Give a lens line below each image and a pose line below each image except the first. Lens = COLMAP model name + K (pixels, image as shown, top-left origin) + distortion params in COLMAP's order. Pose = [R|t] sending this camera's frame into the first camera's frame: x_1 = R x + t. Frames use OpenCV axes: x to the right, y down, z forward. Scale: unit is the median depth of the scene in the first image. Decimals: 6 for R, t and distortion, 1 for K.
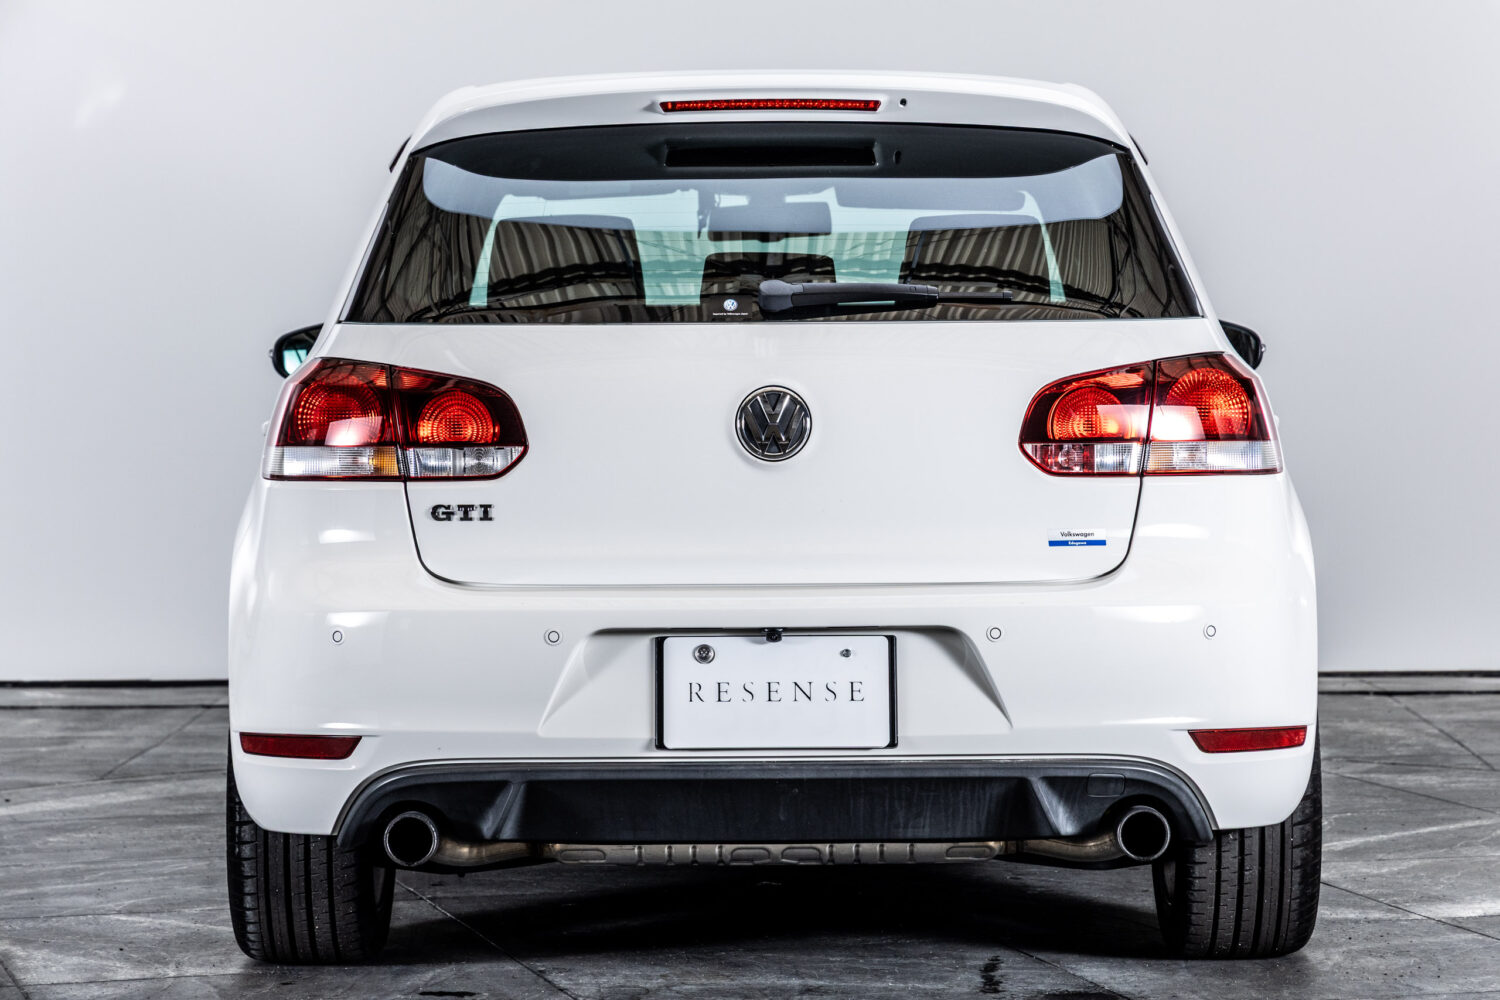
lens RADIAL K [[4996.3, 0, 816.3], [0, 4996.3, 446.6], [0, 0, 1]] dist [0.086037, 0.000000]
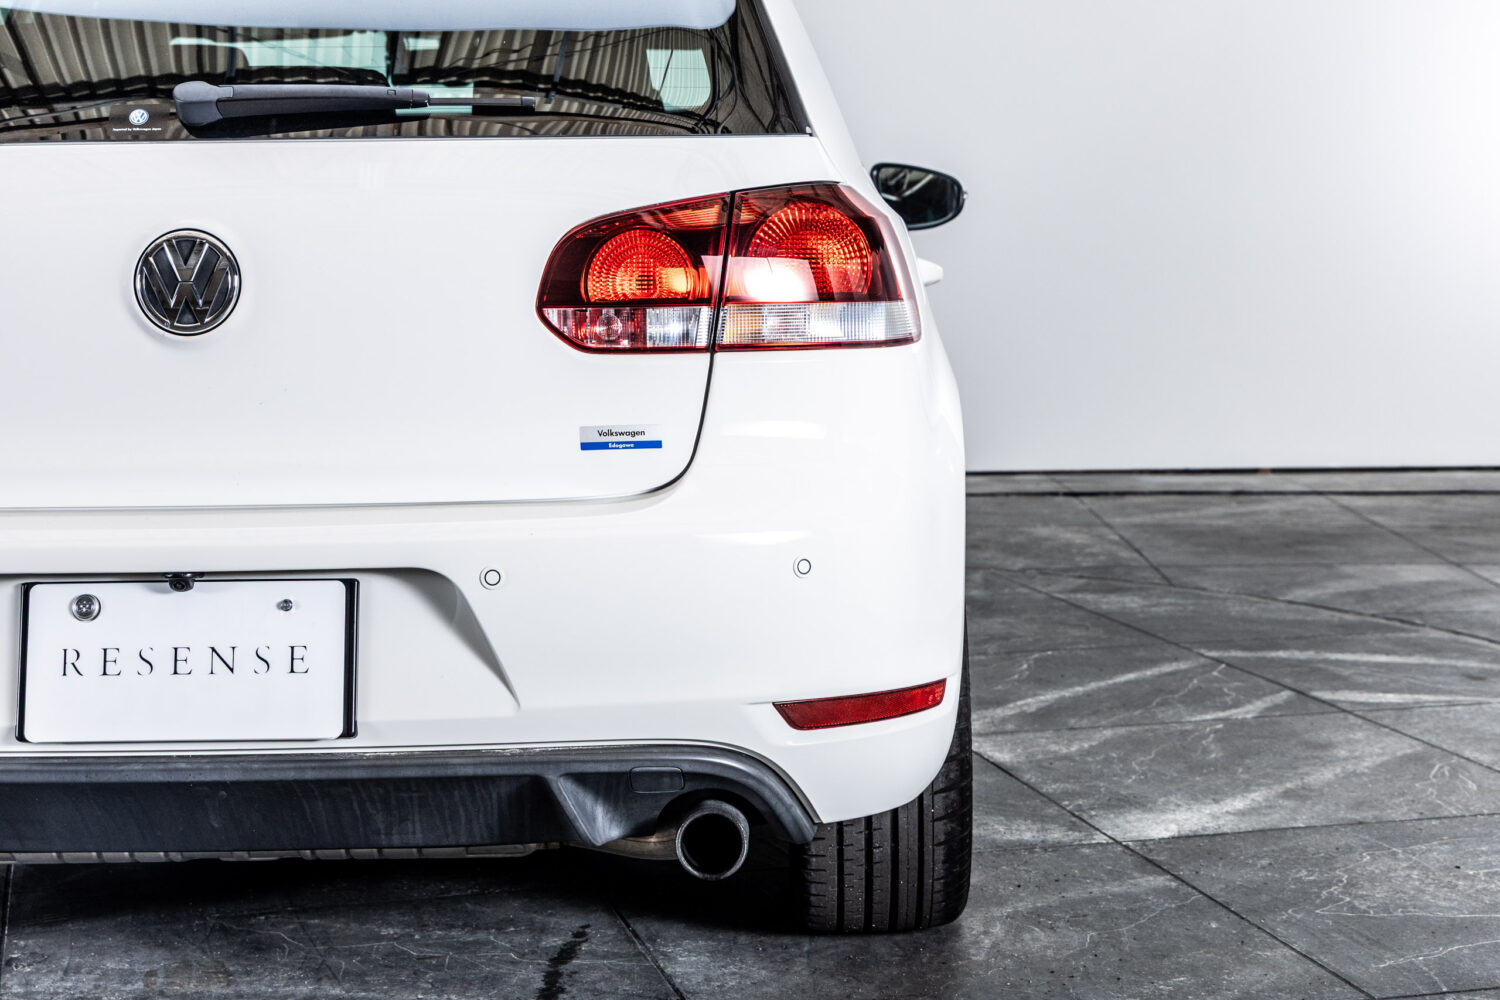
lens RADIAL K [[2746.5, 0, 864.7], [0, 2746.5, 497.1], [0, 0, 1]] dist [-0.034587, 0.000000]
pose [[0.999894, -0.003878, 0.014068, 0.081936], [0.002636, 0.996182, 0.087263, -0.007859], [-0.014353, -0.087216, 0.996086, 0.601698]]
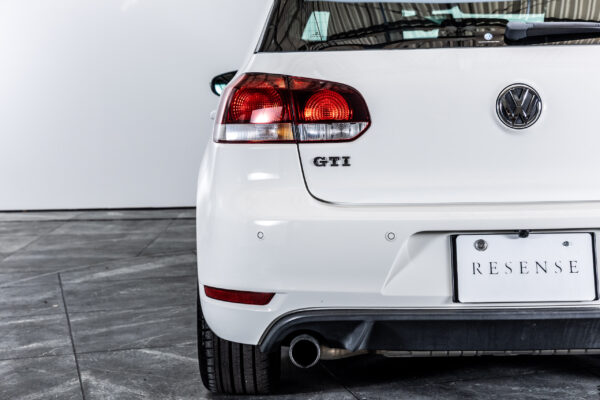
lens RADIAL K [[1164.2, 0, 294.4], [0, 1164.2, 194.1], [0, 0, 1]] dist [0.093344, 0.000000]
pose [[0.999712, -0.012614, -0.020415, -0.075538], [0.014145, 0.996956, 0.076677, -0.006387], [0.019386, -0.076943, 0.996847, 0.601087]]
